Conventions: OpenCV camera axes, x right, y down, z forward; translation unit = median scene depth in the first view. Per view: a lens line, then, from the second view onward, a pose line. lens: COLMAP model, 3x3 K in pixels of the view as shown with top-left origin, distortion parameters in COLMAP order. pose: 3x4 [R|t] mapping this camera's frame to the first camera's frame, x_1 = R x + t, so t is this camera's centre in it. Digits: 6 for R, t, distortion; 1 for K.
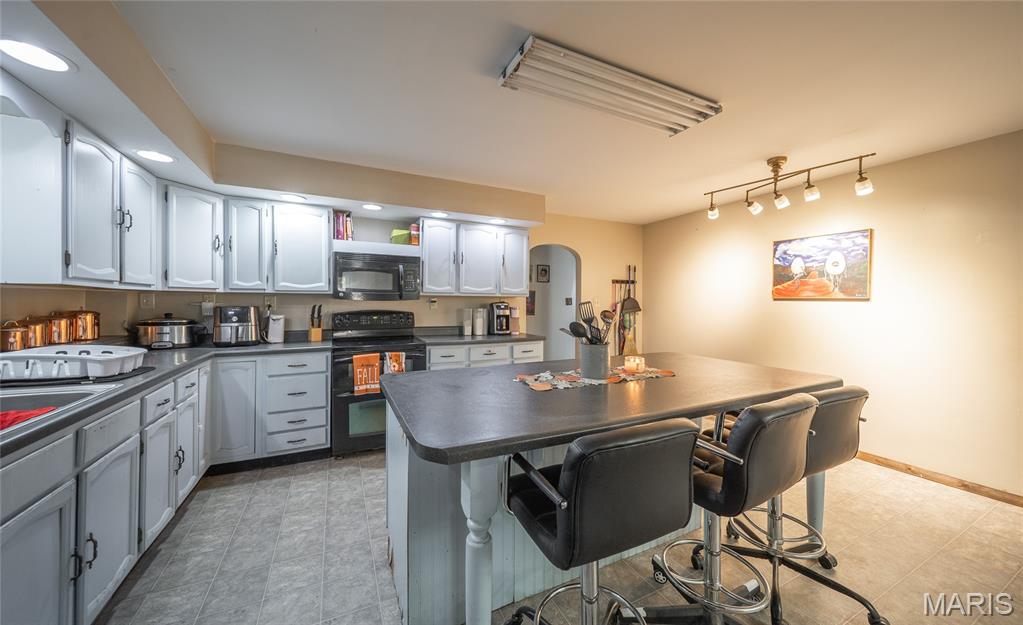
lens RADIAL K [[359.2, 0, 506.4], [0, 359.2, 301.6], [0, 0, 1]] dist [-0.000117, -0.001825]
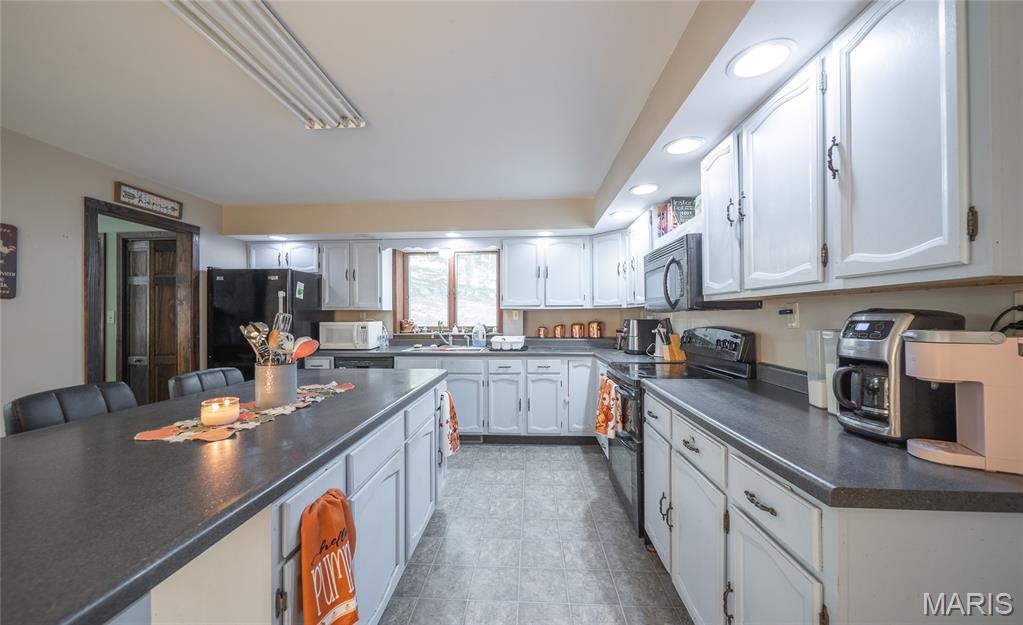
lens RADIAL K [[357.8, 0, 511.5], [0, 357.8, 312.5], [0, 0, 1]] dist [-0.000590, -0.000043]
pose [[-0.479488, -0.015579, -0.877410, 0.393168], [-0.000256, 0.999845, -0.017613, 0.009351], [0.877549, -0.008220, -0.479417, 1.037925]]
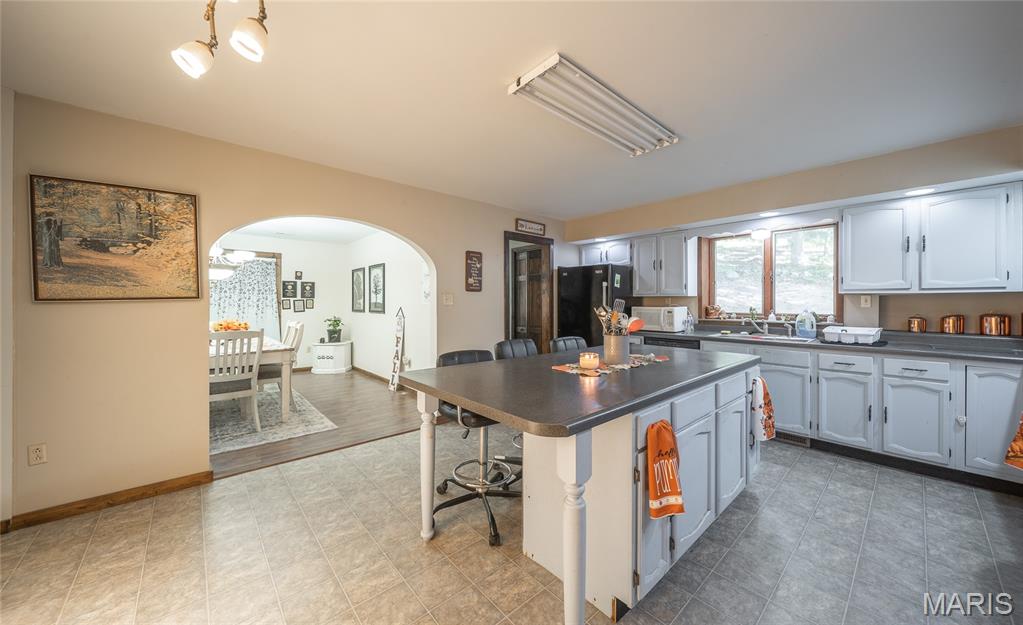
lens RADIAL K [[359.2, 0, 506.4], [0, 359.2, 301.6], [0, 0, 1]] dist [-0.000117, -0.001825]
pose [[-0.962994, -0.010638, -0.269312, 0.508360], [-0.010011, 0.999943, -0.003703, 0.010851], [0.269336, -0.000870, -0.963046, 1.134764]]
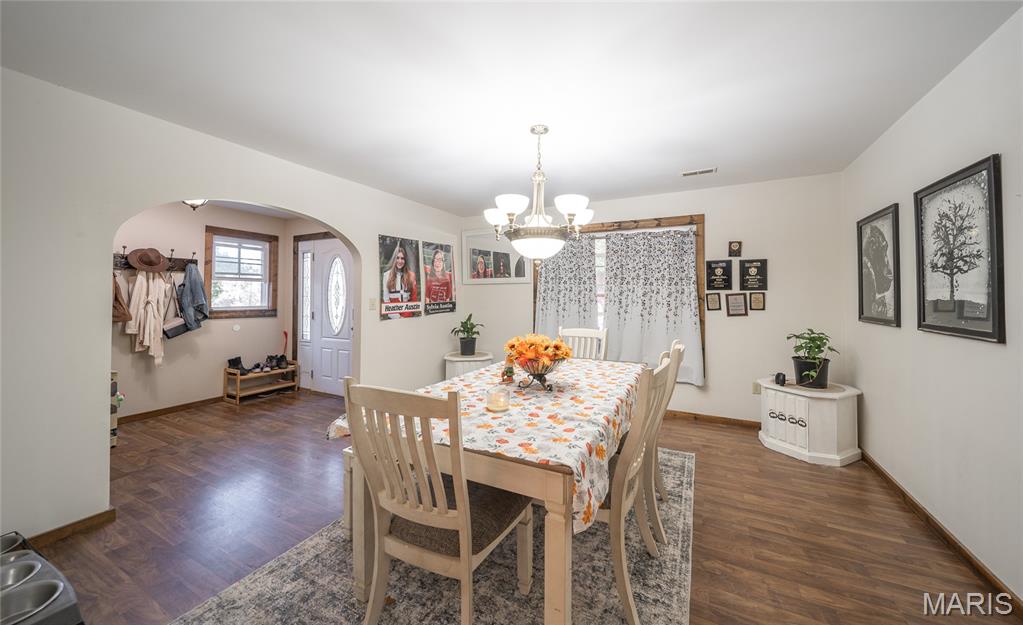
lens RADIAL K [[360.1, 0, 520.3], [0, 360.1, 289.3], [0, 0, 1]] dist [0.000187, -0.000054]
pose [[-0.615608, 0.005358, 0.788034, 0.620801], [-0.005870, 0.999918, -0.011384, 0.008391], [-0.788031, -0.011634, -0.615526, 0.115482]]
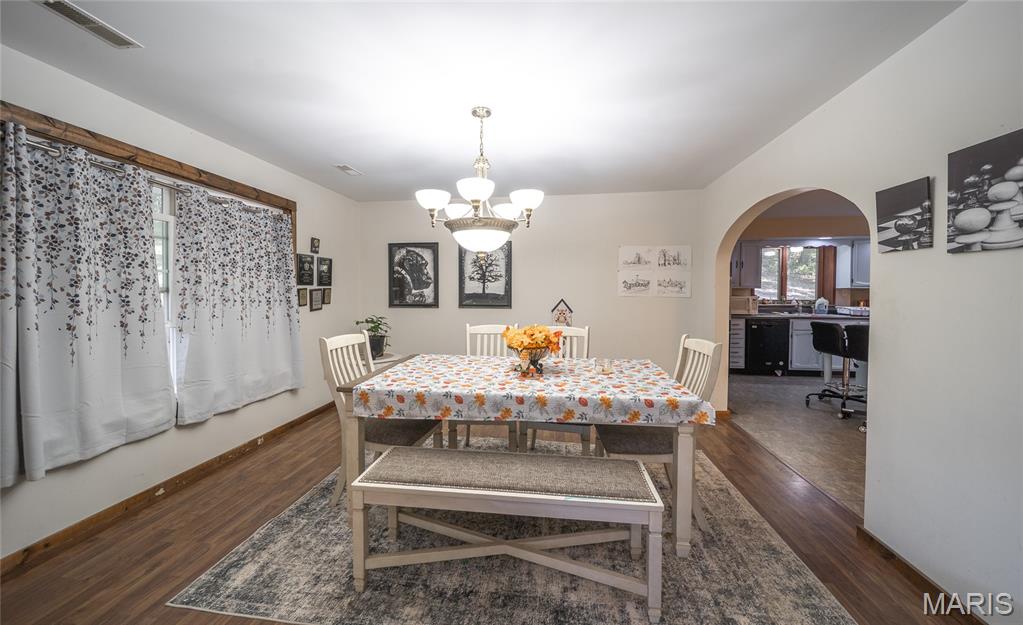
lens RADIAL K [[359.2, 0, 506.4], [0, 359.2, 301.6], [0, 0, 1]] dist [-0.000117, -0.001825]
pose [[-0.549689, 0.014705, -0.835240, 1.666957], [-0.007354, 0.999721, 0.022441, 0.015106], [0.835337, 0.018478, -0.549428, 0.053695]]
